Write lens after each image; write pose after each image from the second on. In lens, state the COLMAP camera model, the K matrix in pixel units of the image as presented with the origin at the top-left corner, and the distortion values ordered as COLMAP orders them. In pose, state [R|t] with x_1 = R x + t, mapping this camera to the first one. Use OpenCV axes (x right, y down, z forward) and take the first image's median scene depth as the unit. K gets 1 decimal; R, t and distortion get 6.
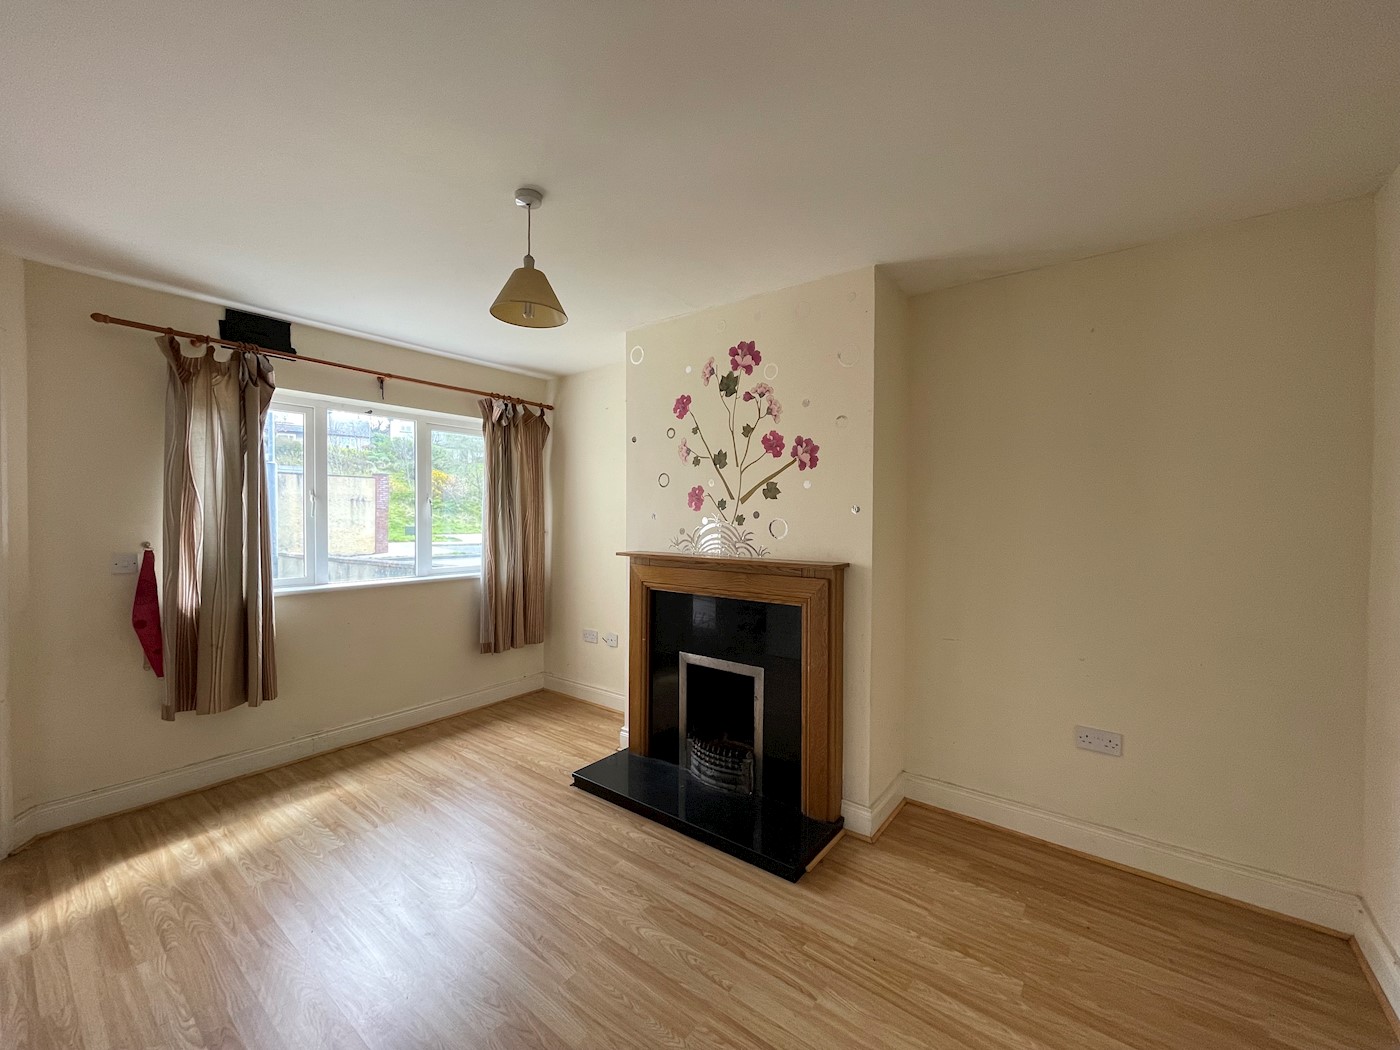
lens RADIAL K [[565.6, 0, 698.7], [0, 565.6, 524.7], [0, 0, 1]] dist [0.001136, 0.000025]
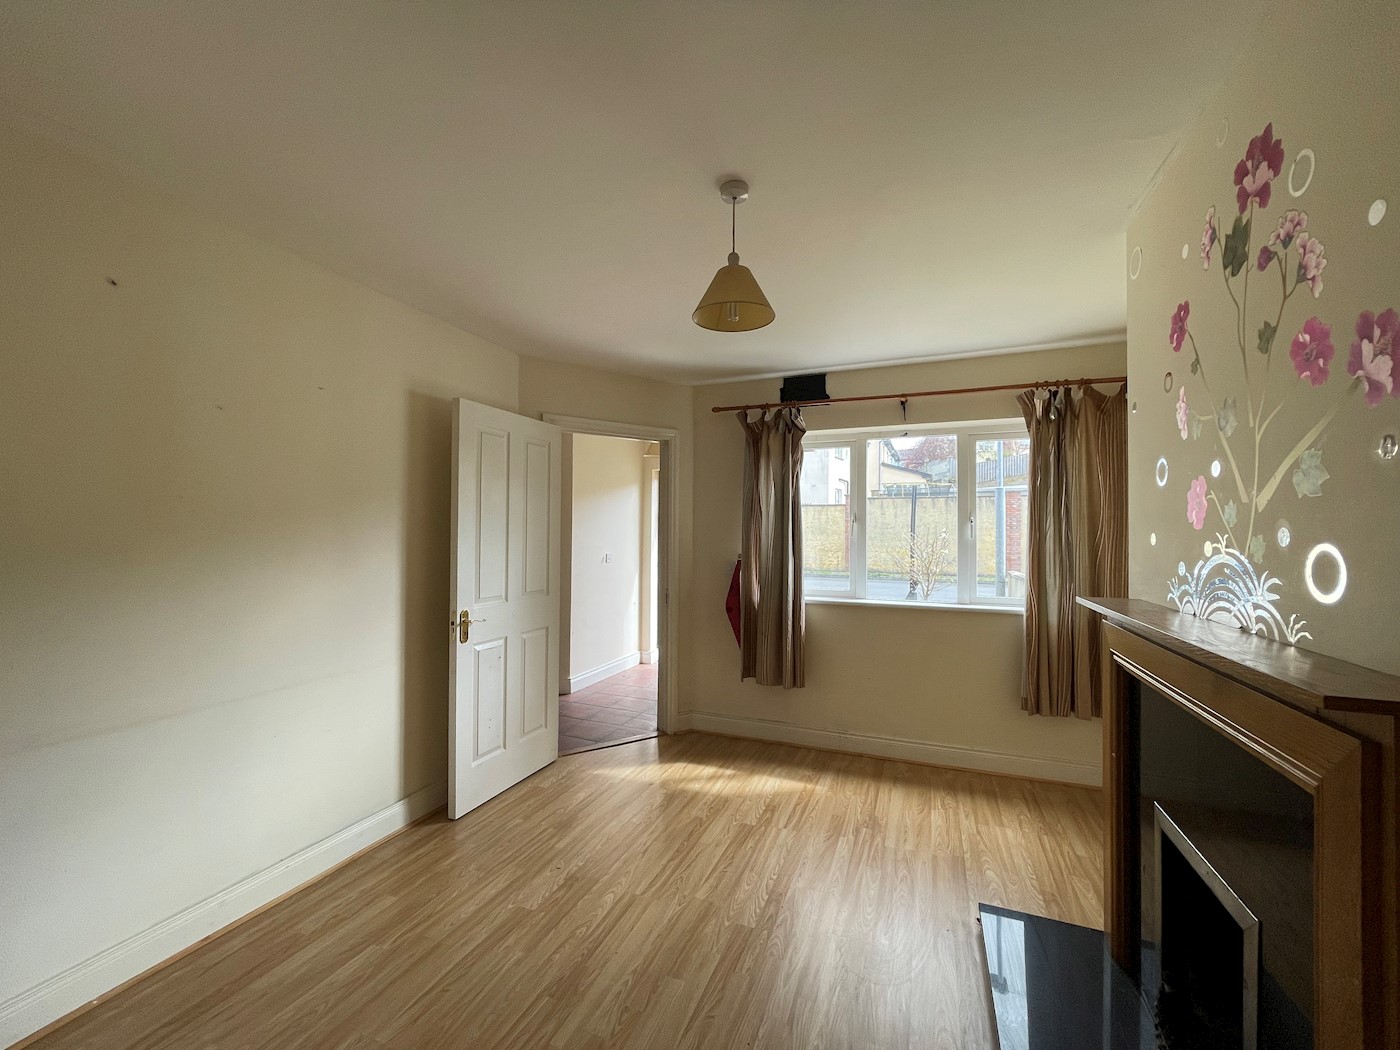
lens RADIAL K [[565.6, 0, 698.7], [0, 565.6, 524.7], [0, 0, 1]] dist [0.001136, 0.000025]
pose [[0.274323, -0.018503, -0.961460, 0.373064], [-0.019355, 0.999506, -0.024757, -0.006832], [0.961443, 0.025400, 0.273829, 0.474057]]
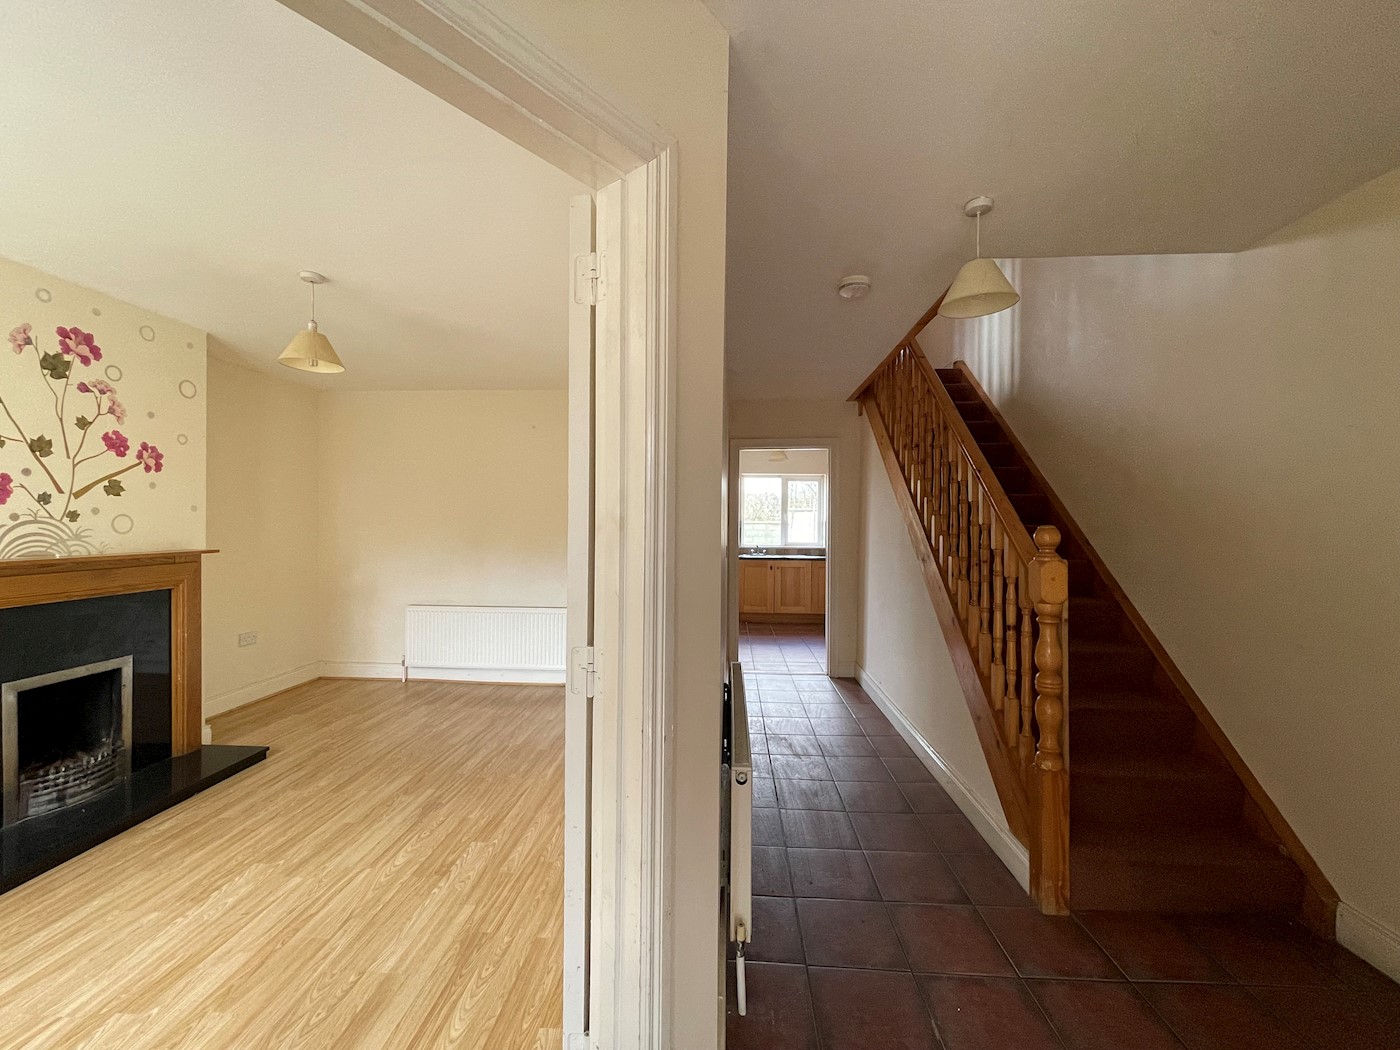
lens RADIAL K [[565.6, 0, 698.7], [0, 565.6, 524.7], [0, 0, 1]] dist [0.001136, 0.000025]
pose [[-0.566905, -0.015779, 0.823632, -1.294024], [-0.001259, 0.999832, 0.018289, -0.012360], [-0.823782, 0.009331, -0.566830, 0.680237]]
